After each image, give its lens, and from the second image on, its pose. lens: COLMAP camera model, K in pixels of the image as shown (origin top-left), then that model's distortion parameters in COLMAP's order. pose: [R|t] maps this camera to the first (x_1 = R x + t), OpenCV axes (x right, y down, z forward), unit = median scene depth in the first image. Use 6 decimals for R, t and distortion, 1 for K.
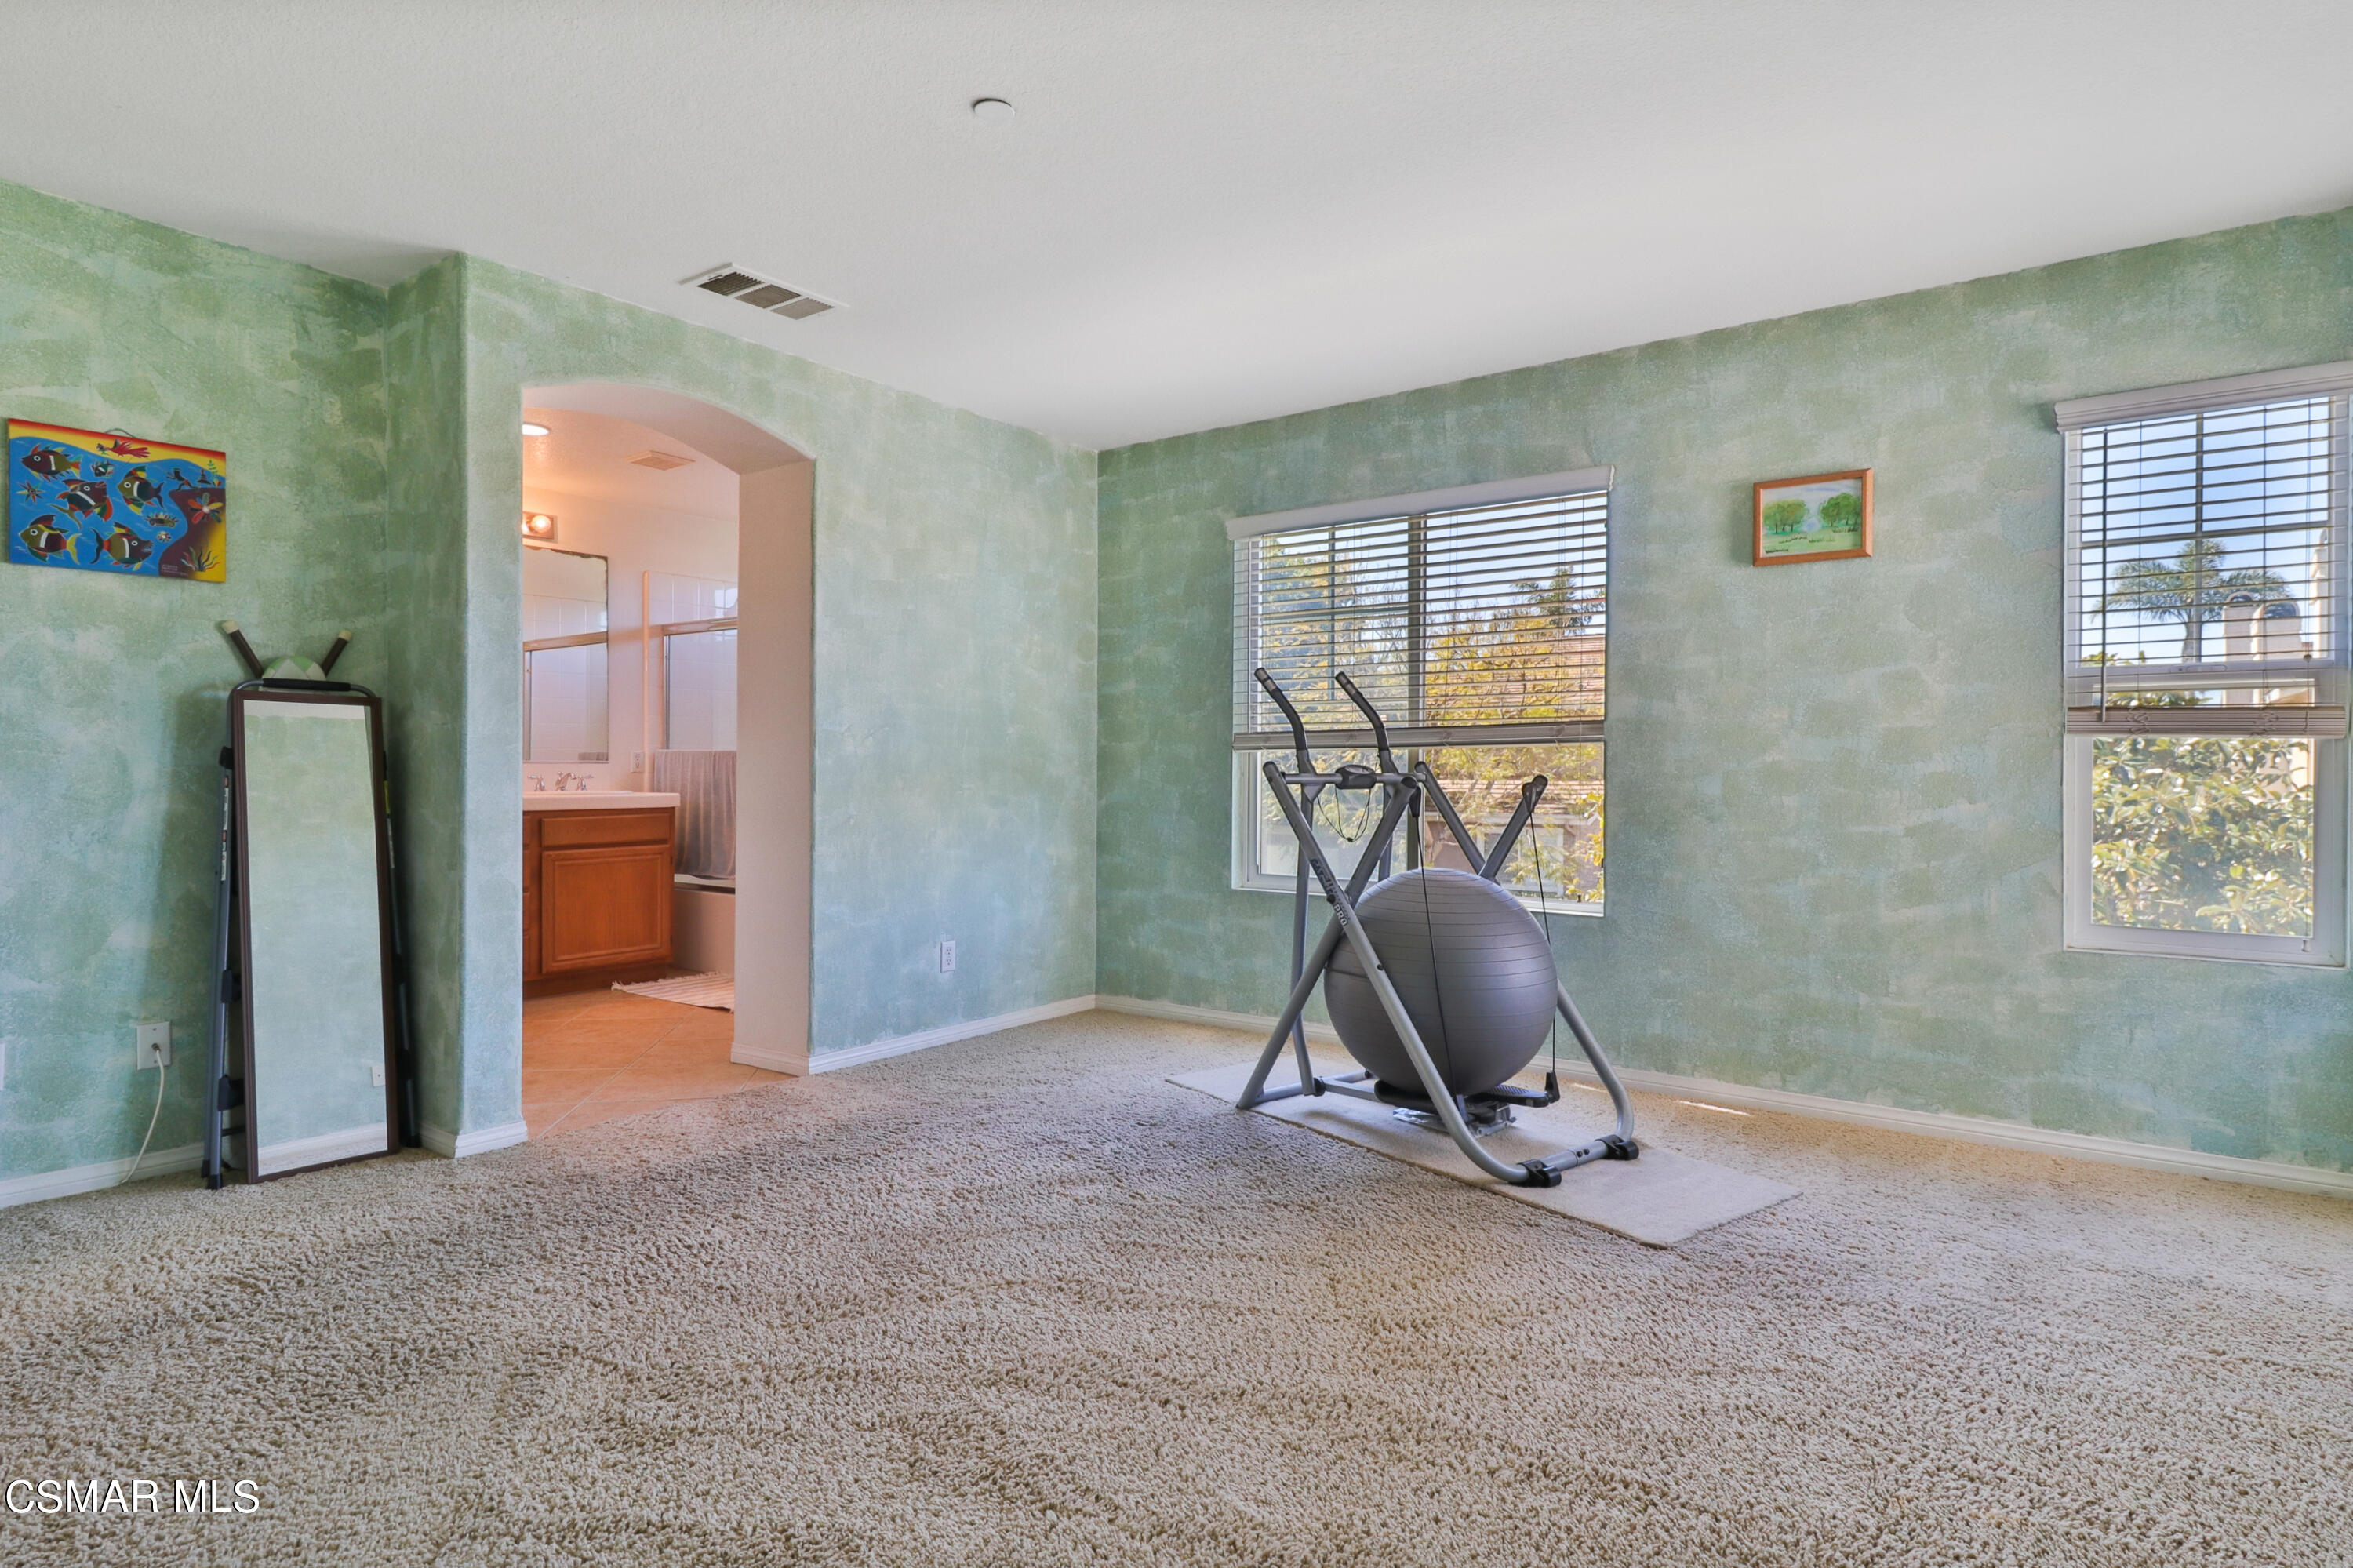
lens RADIAL K [[1286.6, 0, 1152.7], [0, 1286.6, 765.1], [0, 0, 1]] dist [0.022104, -0.015155]
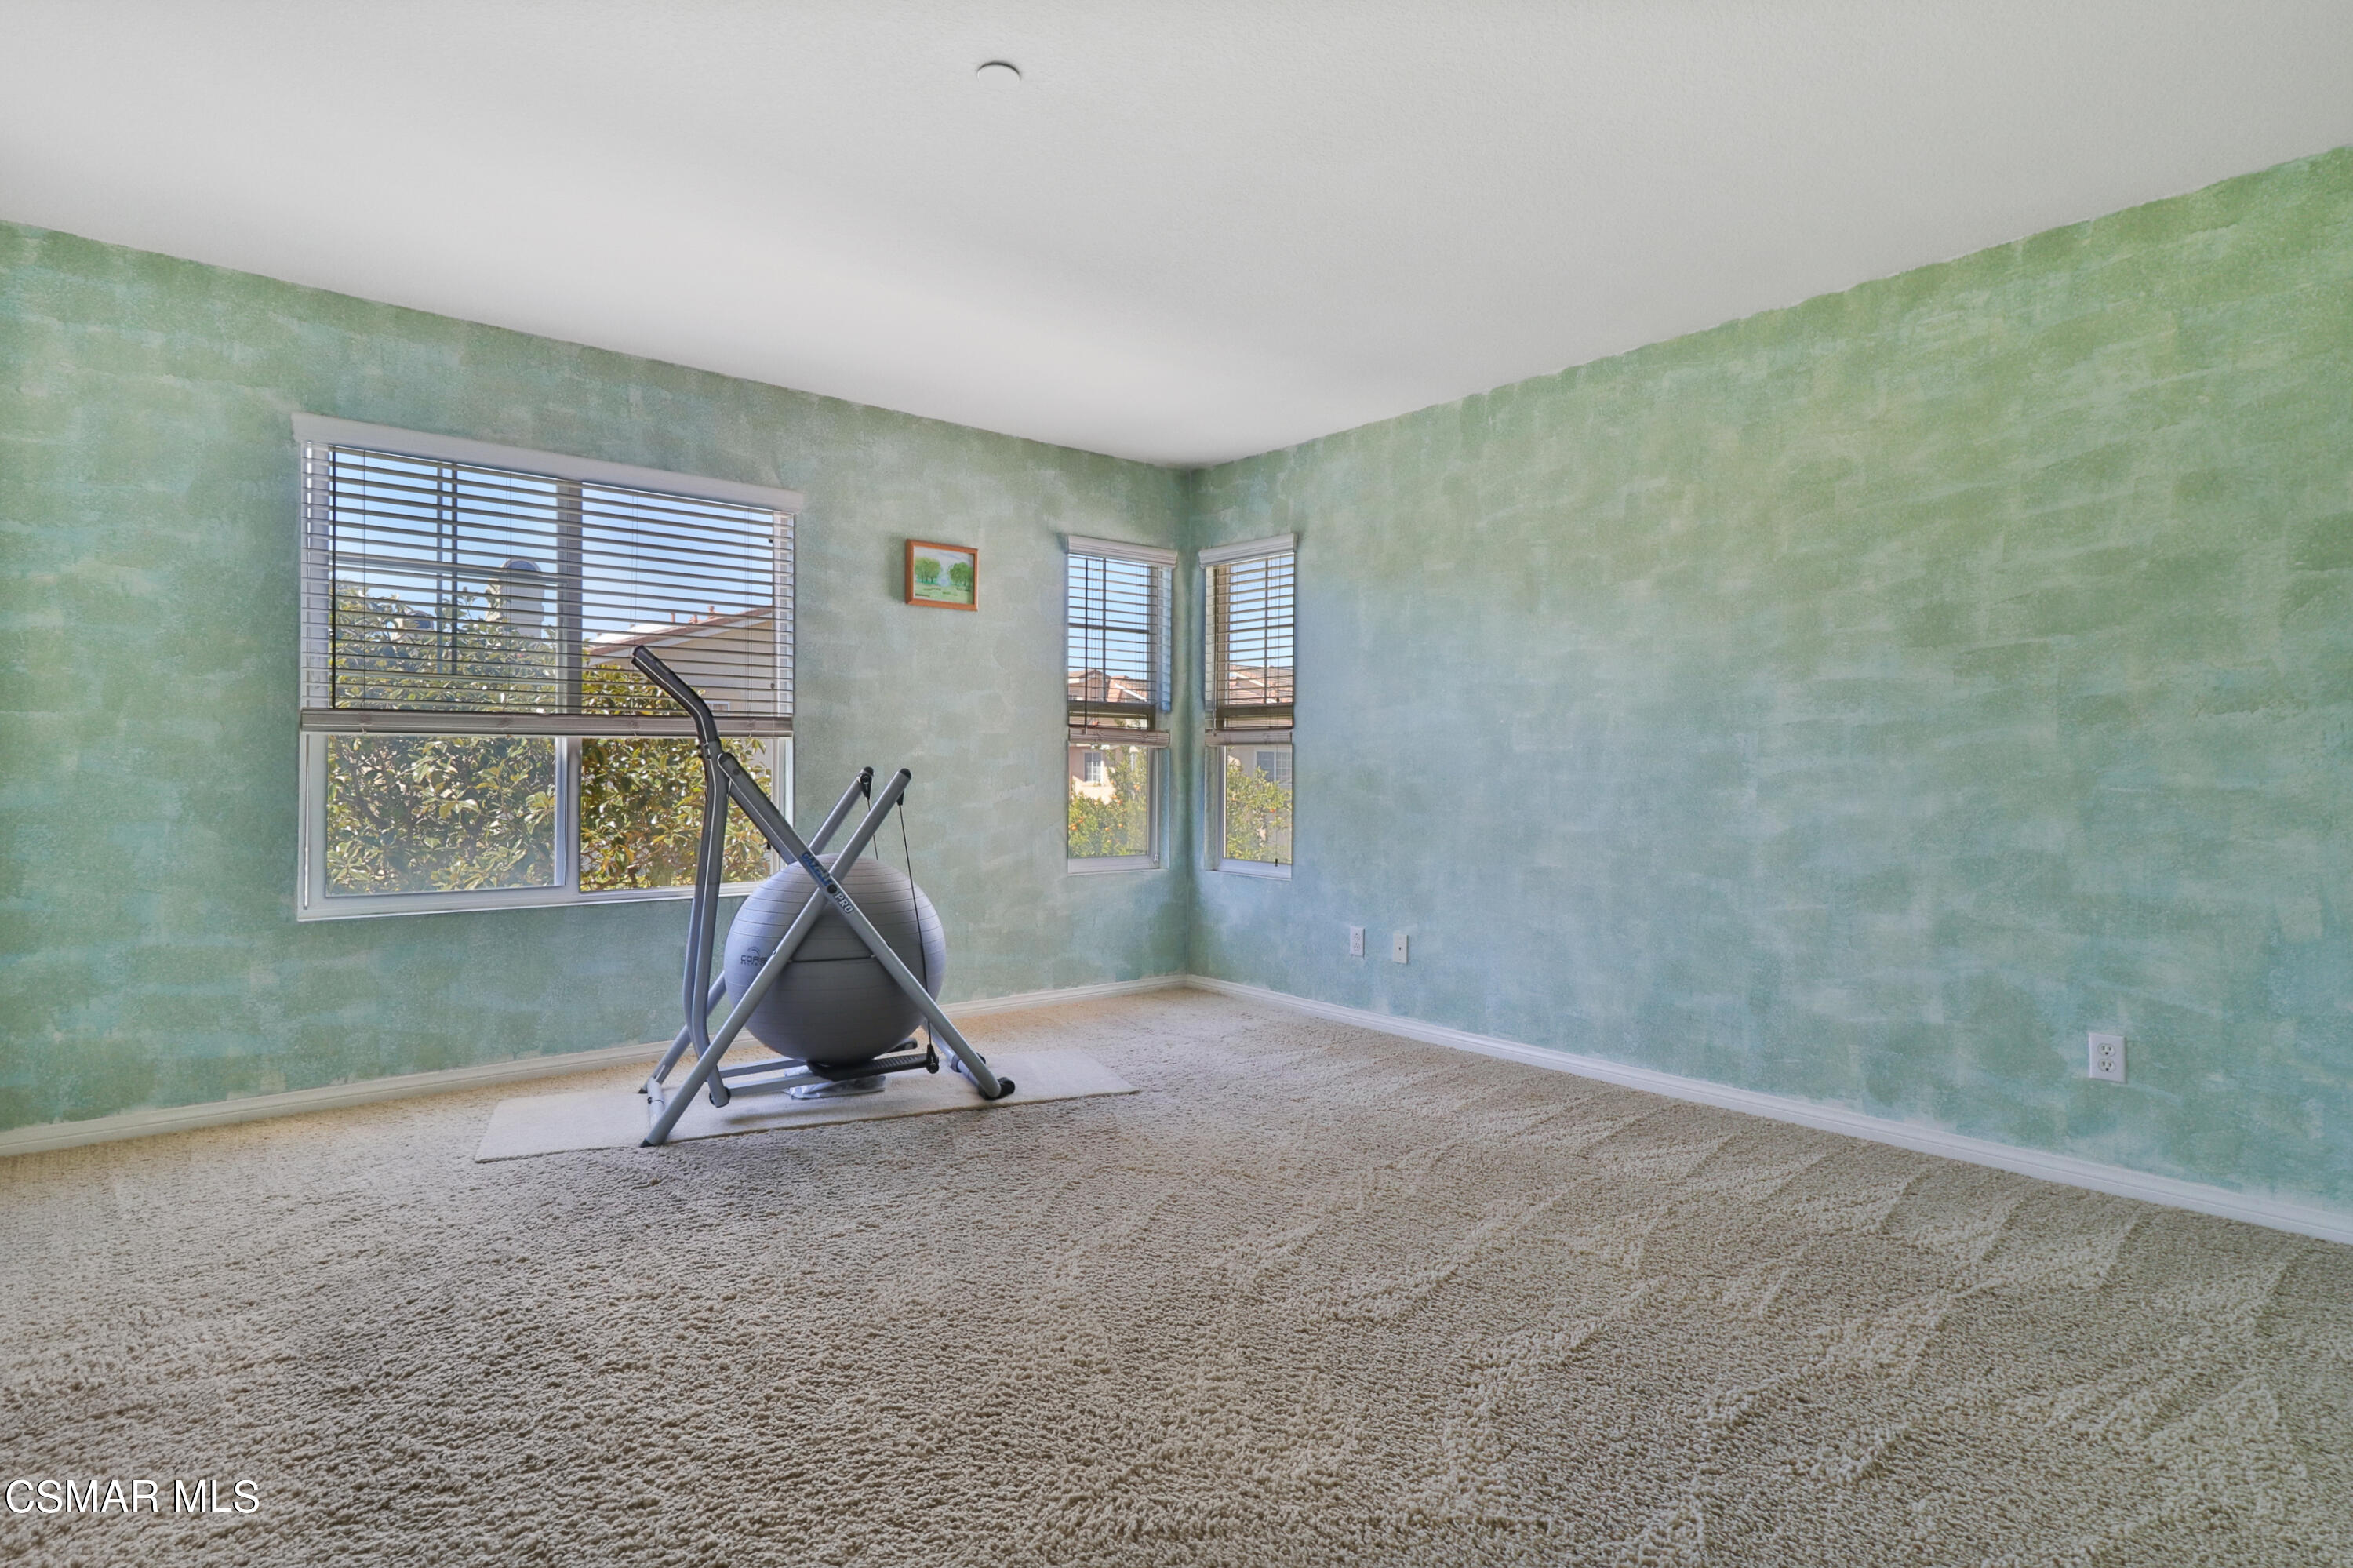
lens RADIAL K [[1286.6, 0, 1152.7], [0, 1286.6, 765.1], [0, 0, 1]] dist [0.022104, -0.015155]
pose [[0.202742, 0.004425, 0.979222, -0.756924], [-0.007561, 0.999967, -0.002954, 0.008430], [-0.979203, -0.006805, 0.202768, 0.515053]]
